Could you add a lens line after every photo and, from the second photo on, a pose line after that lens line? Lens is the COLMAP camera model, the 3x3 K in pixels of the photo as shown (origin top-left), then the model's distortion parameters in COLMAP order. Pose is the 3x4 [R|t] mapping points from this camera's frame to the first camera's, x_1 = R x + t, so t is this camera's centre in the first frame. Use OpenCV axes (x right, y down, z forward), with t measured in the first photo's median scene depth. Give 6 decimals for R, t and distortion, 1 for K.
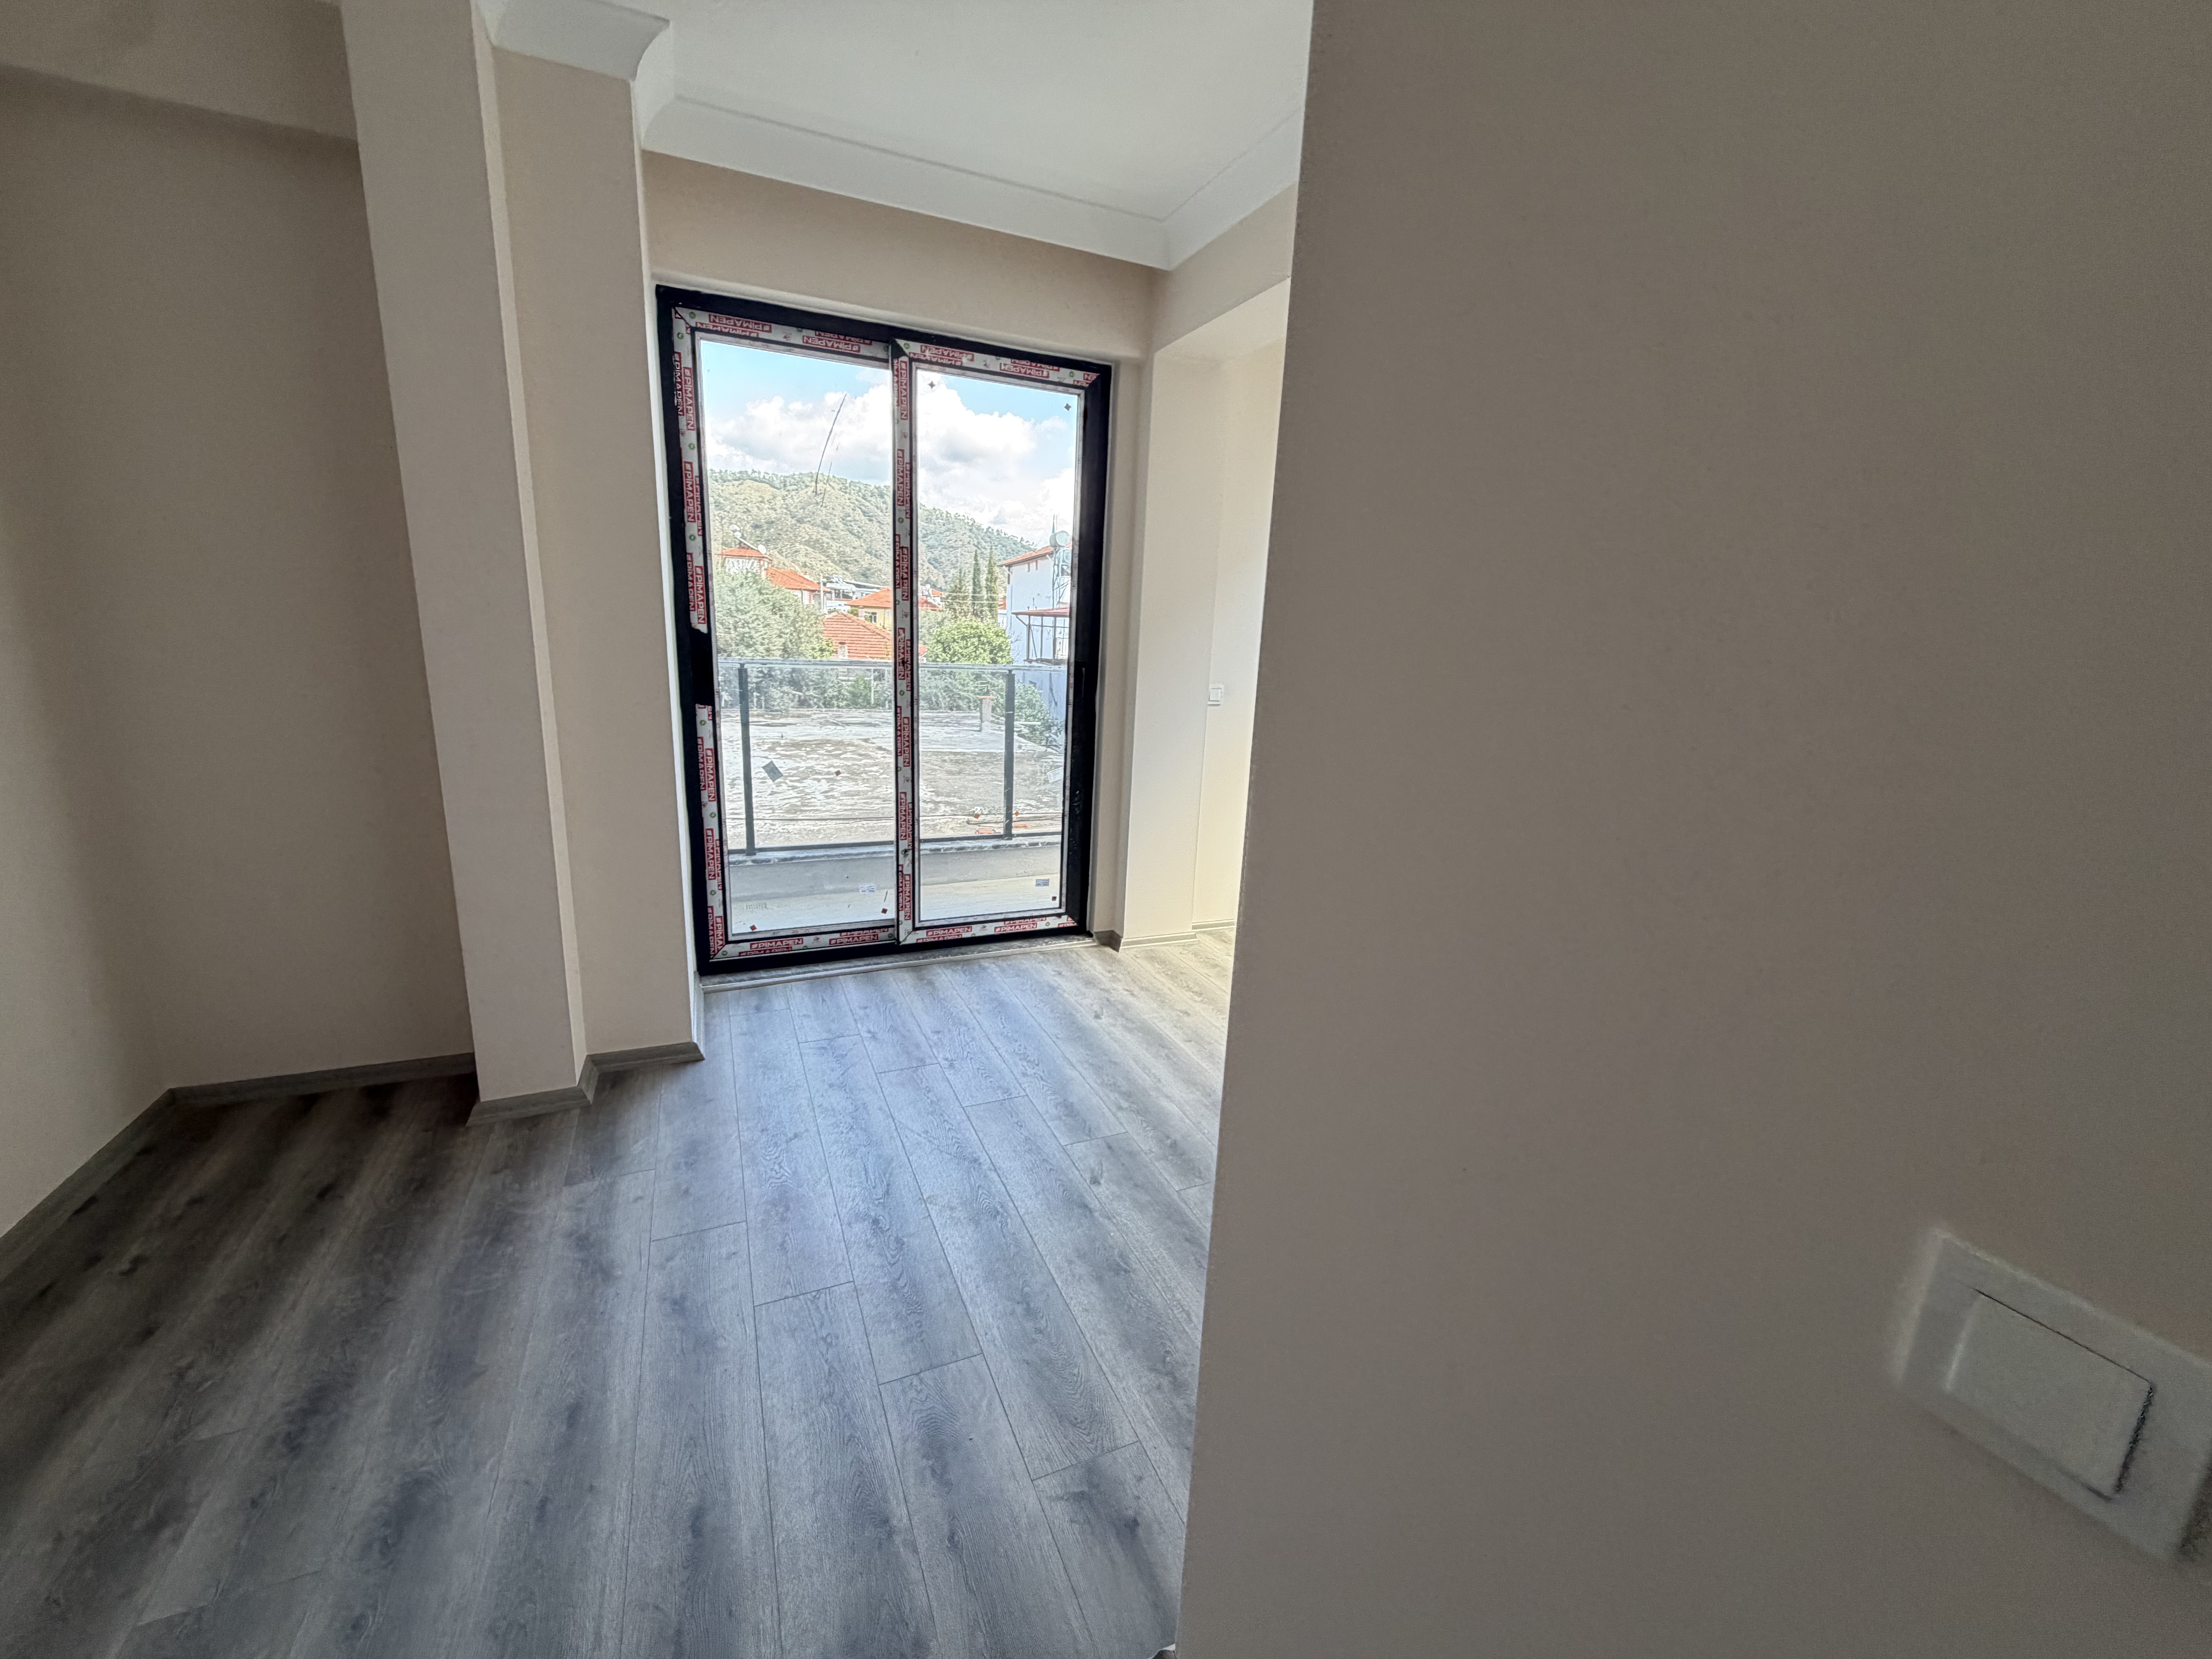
lens RADIAL K [[878.5, 0, 1097.7], [0, 878.5, 831.3], [0, 0, 1]] dist [0.002160, -0.000921]
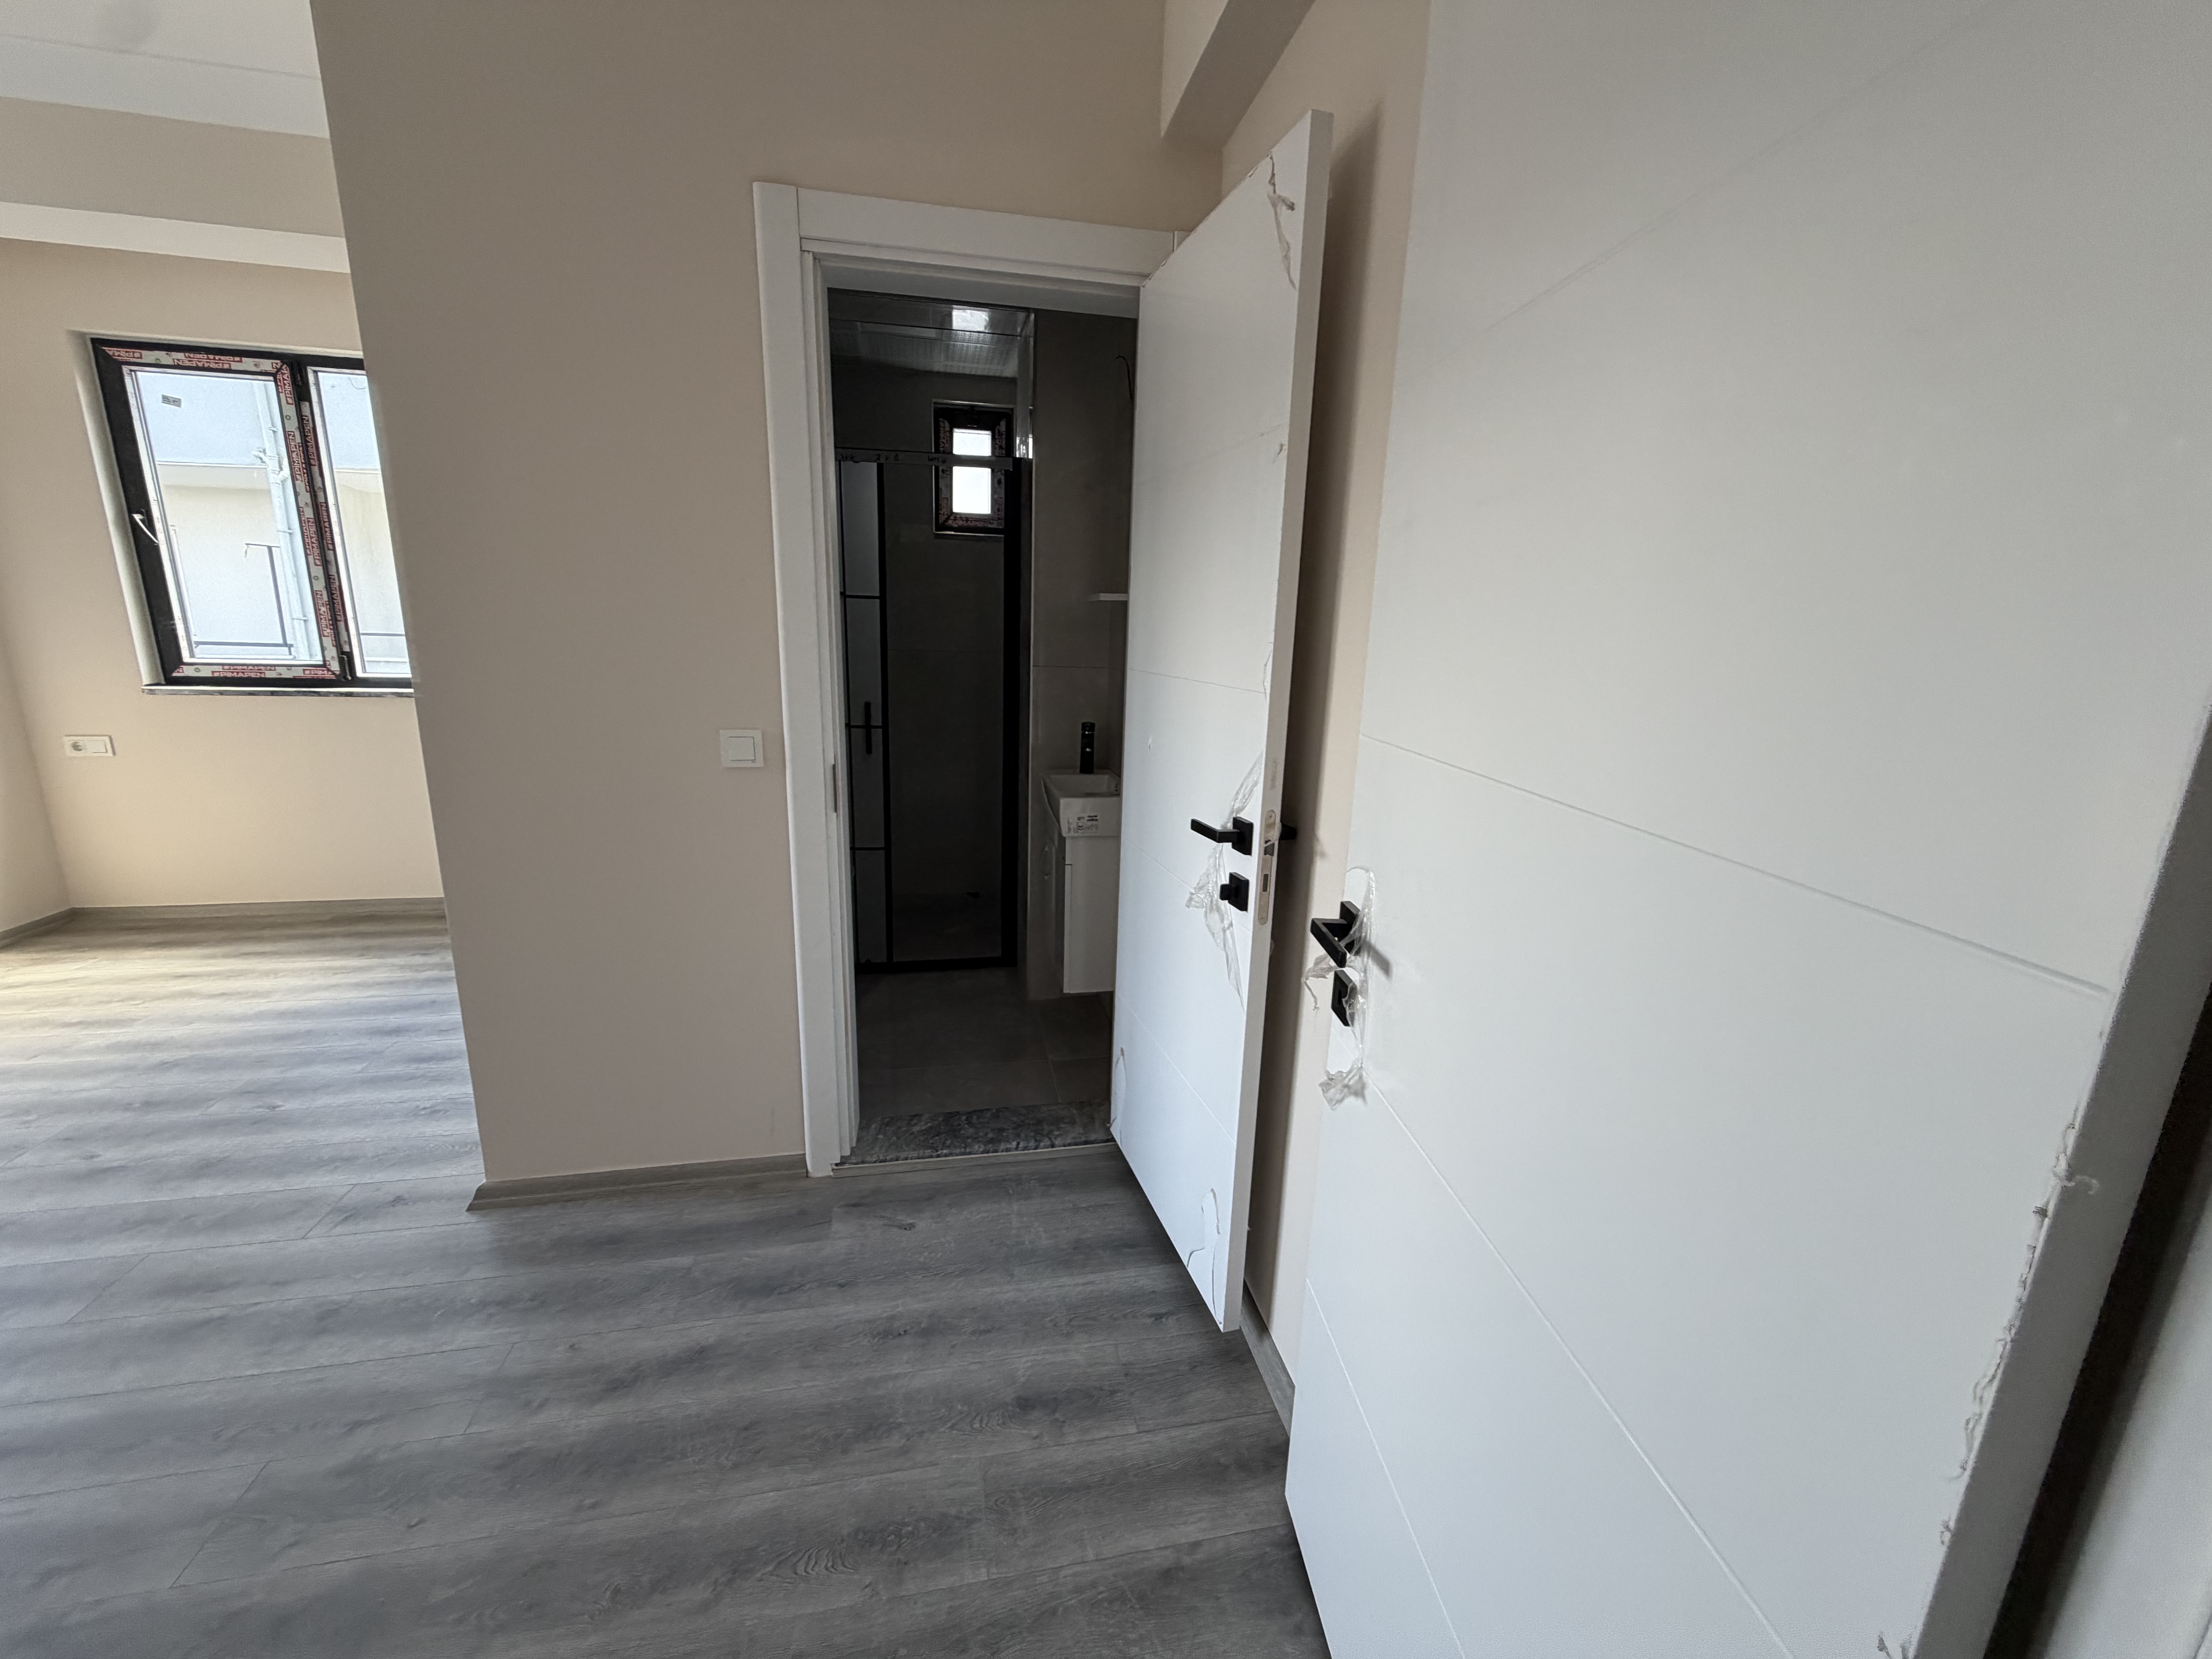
lens RADIAL K [[878.5, 0, 1101.2], [0, 878.5, 830.8], [0, 0, 1]] dist [0.002160, -0.000921]
pose [[0.218432, -0.261518, 0.940157, -0.361035], [0.202934, 0.954533, 0.218368, 0.038408], [-0.954518, 0.143092, 0.261571, -0.241255]]
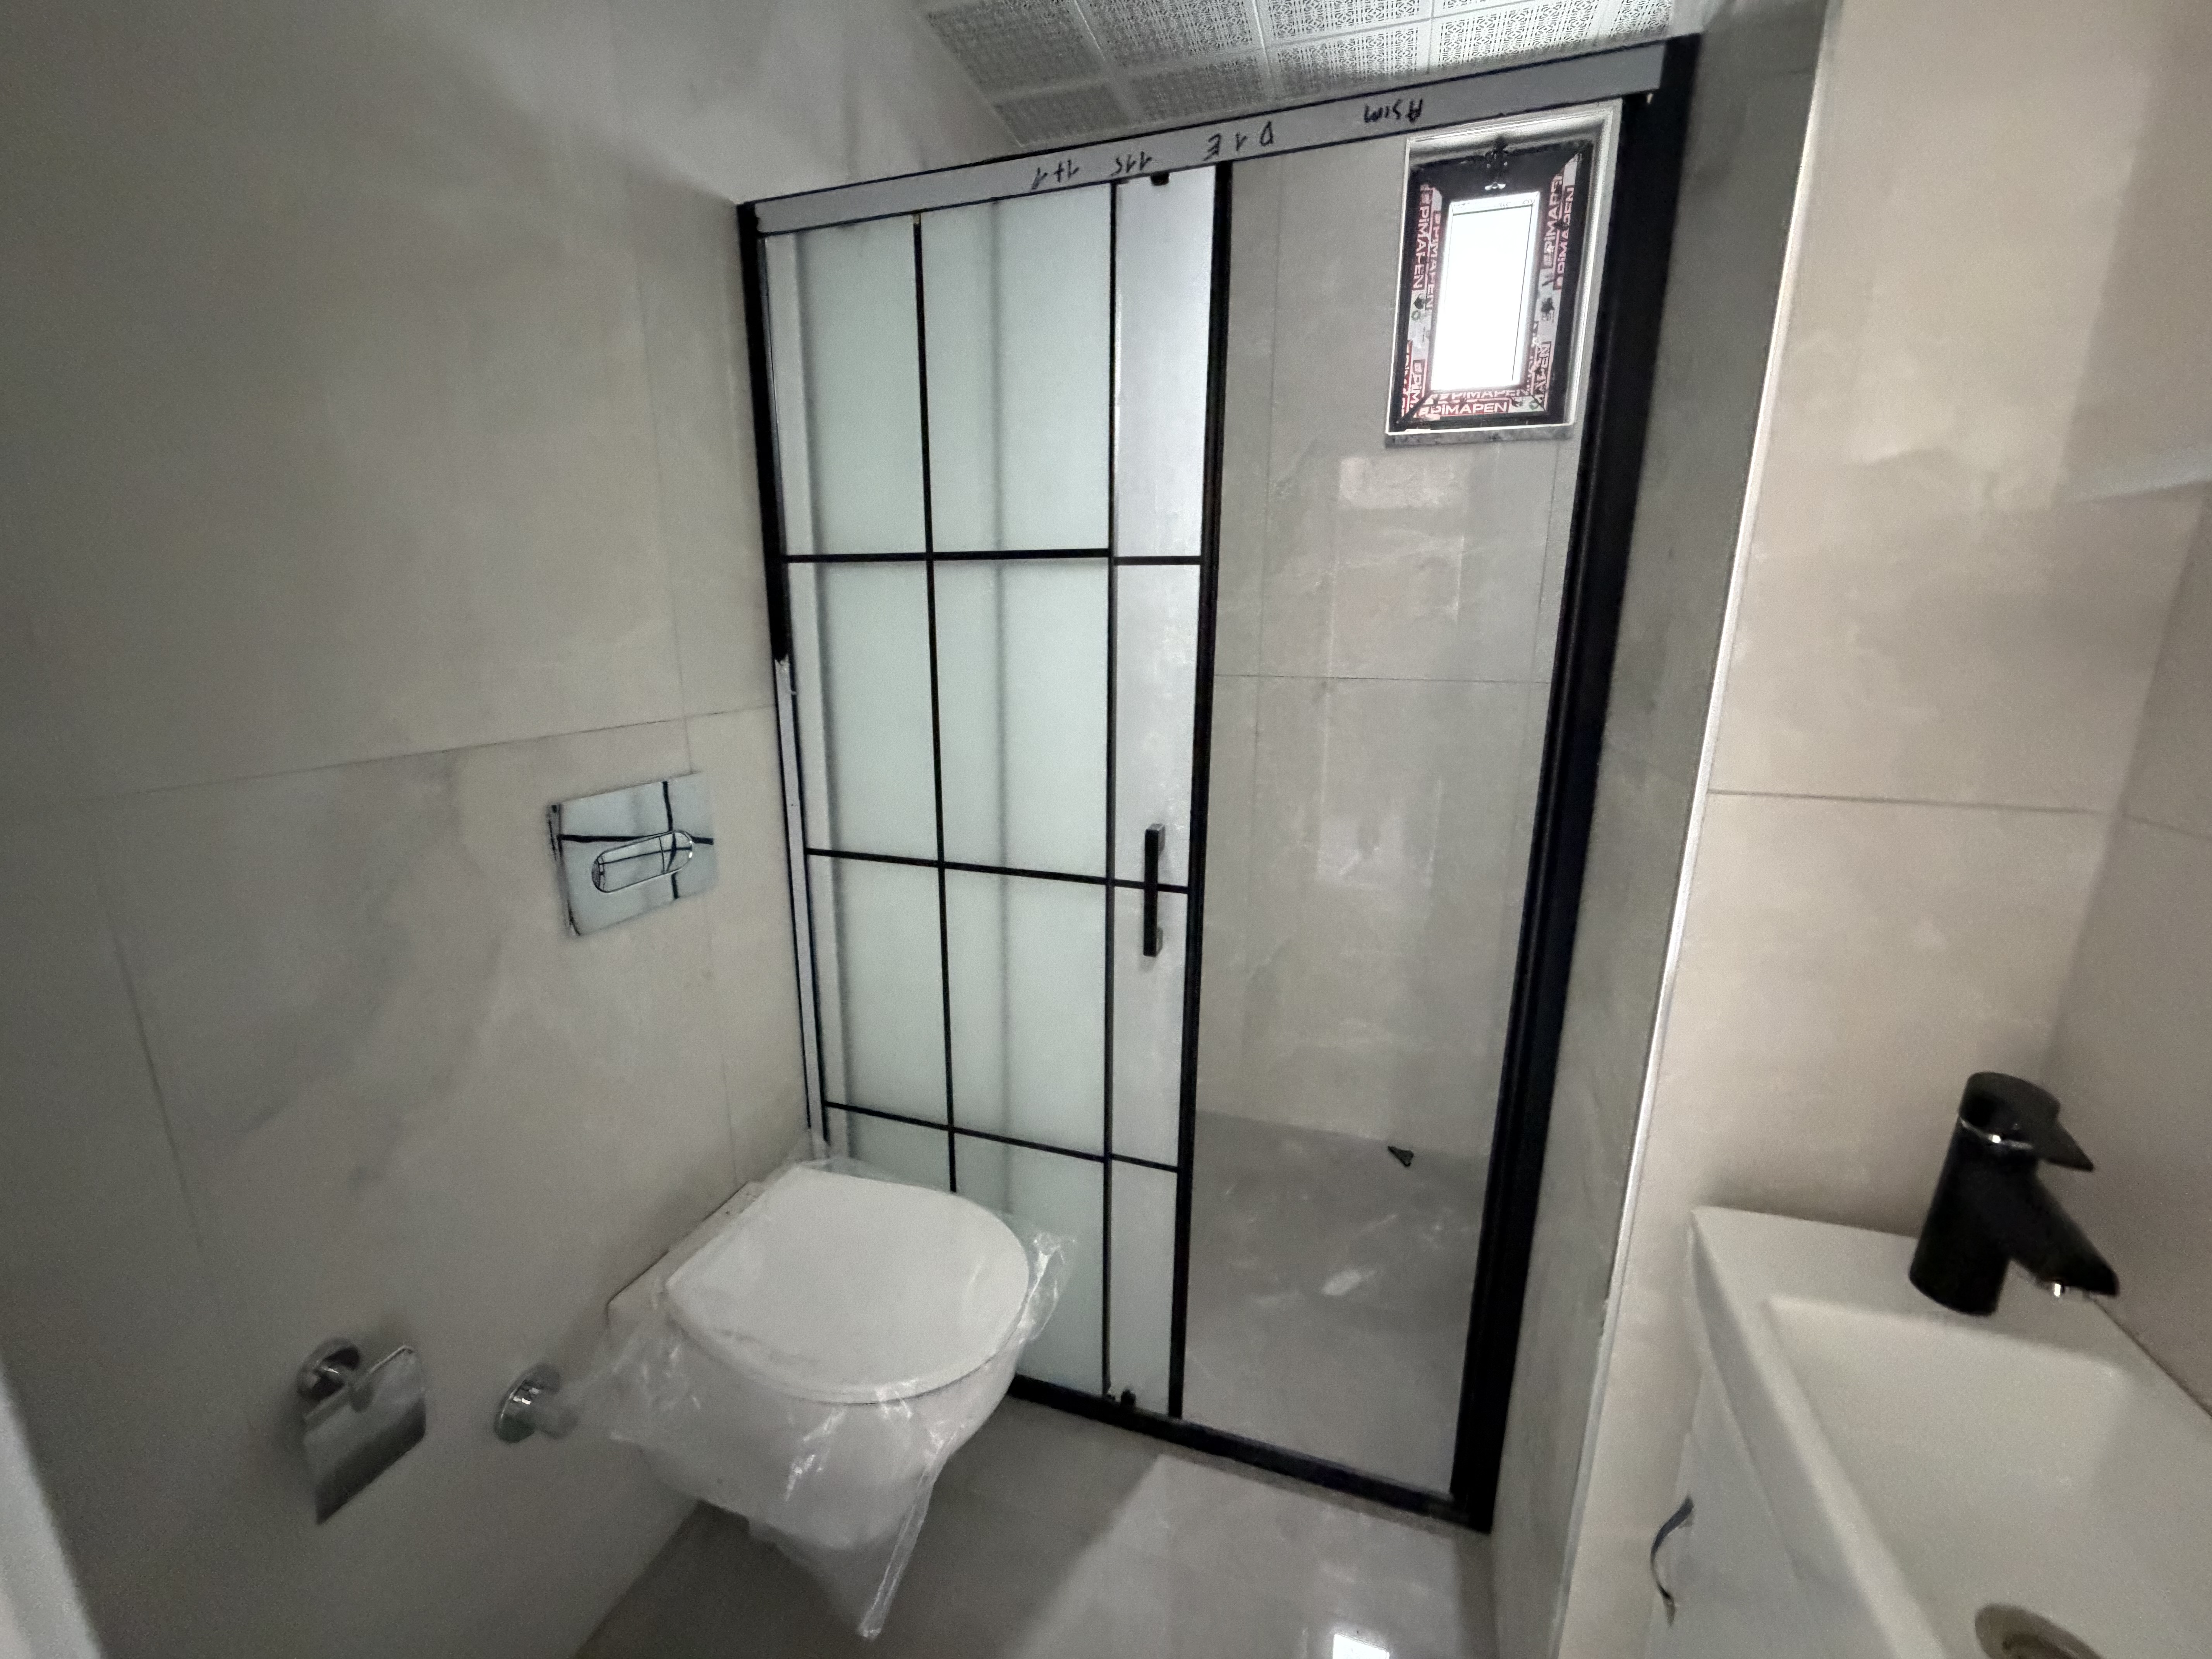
lens RADIAL K [[878.5, 0, 1100.7], [0, 878.5, 830.1], [0, 0, 1]] dist [0.002160, -0.000921]
pose [[0.663047, -0.222174, 0.714848, 0.179311], [0.196974, 0.973071, 0.119729, 0.015501], [-0.722198, 0.061421, 0.688954, -0.032888]]
